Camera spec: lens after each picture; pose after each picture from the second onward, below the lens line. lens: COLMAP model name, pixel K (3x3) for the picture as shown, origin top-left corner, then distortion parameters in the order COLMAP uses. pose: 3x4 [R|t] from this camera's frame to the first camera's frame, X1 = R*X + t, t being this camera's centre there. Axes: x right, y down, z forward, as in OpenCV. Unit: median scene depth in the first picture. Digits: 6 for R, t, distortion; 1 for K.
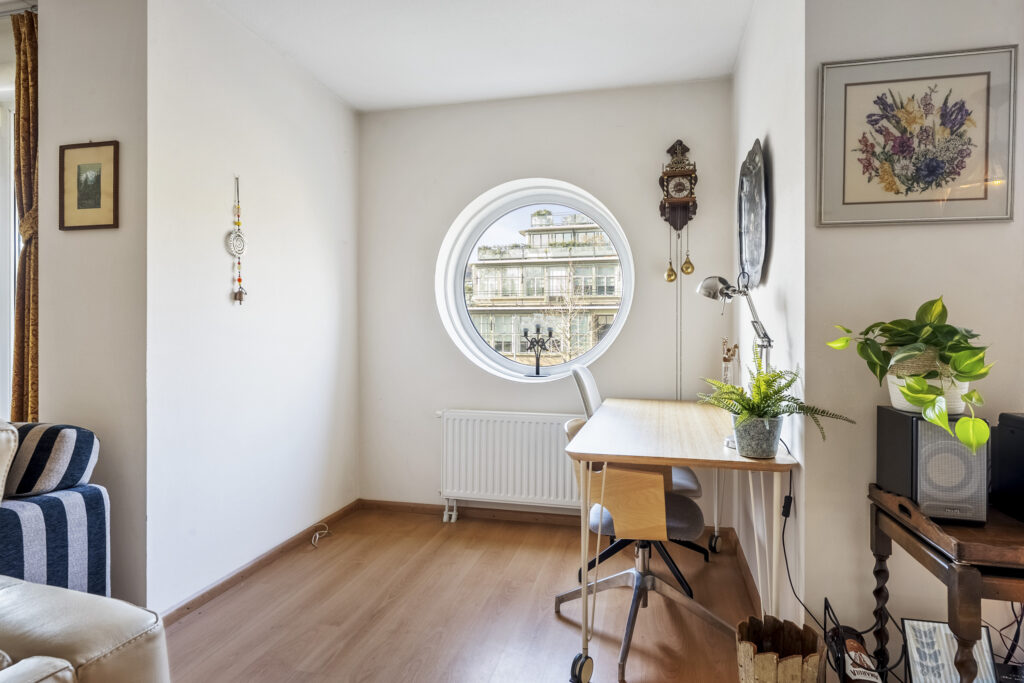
lens RADIAL K [[564.1, 0, 515.6], [0, 564.1, 329.9], [0, 0, 1]] dist [0.000016, -0.000023]
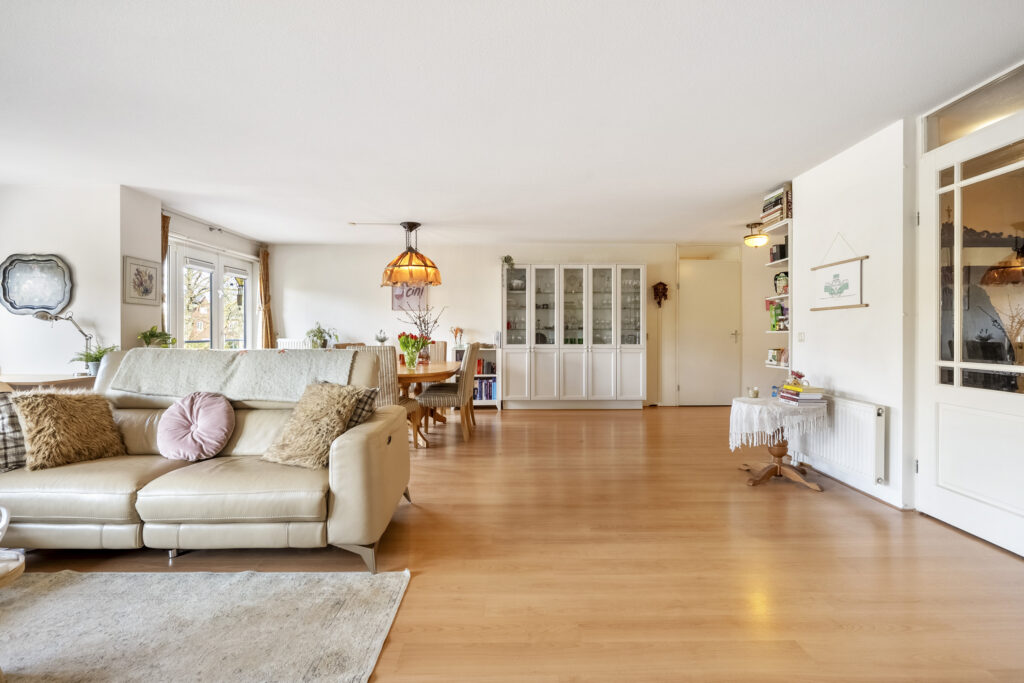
lens RADIAL K [[484.4, 0, 513.8], [0, 484.4, 336.9], [0, 0, 1]] dist [-0.002613, -0.000433]
pose [[-0.229525, -0.007460, 0.973274, -0.112866], [0.001320, 0.999967, 0.007976, 0.000053], [-0.973302, 0.003115, -0.229508, -0.024490]]
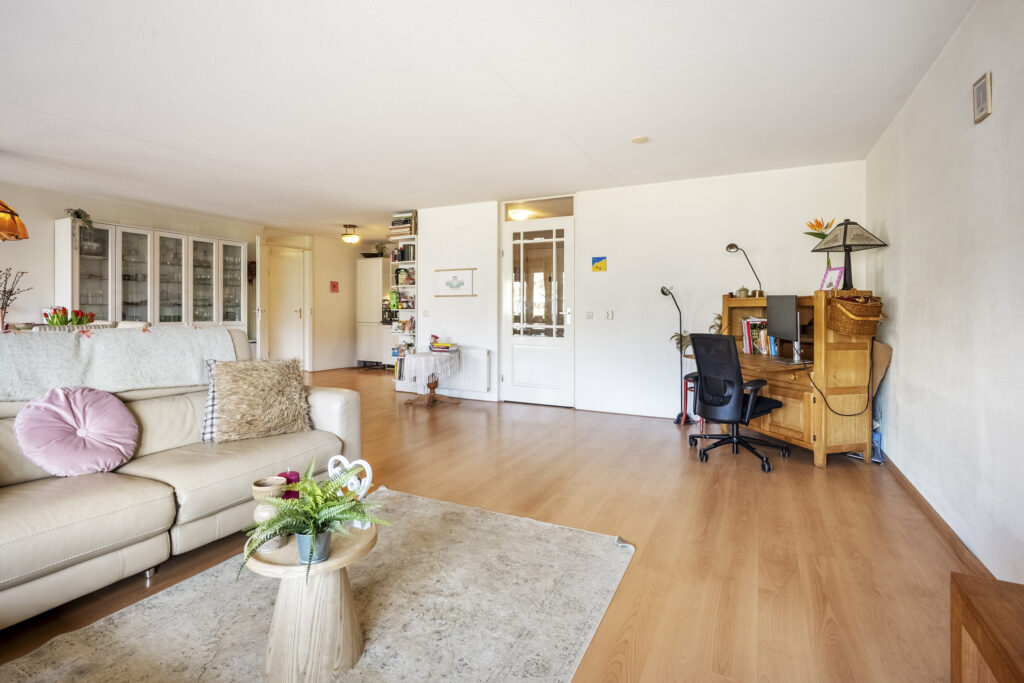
lens RADIAL K [[495.9, 0, 515.6], [0, 495.9, 312.3], [0, 0, 1]] dist [0.001368, 0.000422]
pose [[-0.972852, -0.004262, 0.231388, -0.092677], [-0.003829, 0.999990, 0.002323, 0.000157], [-0.231396, 0.001374, -0.972859, 0.047415]]
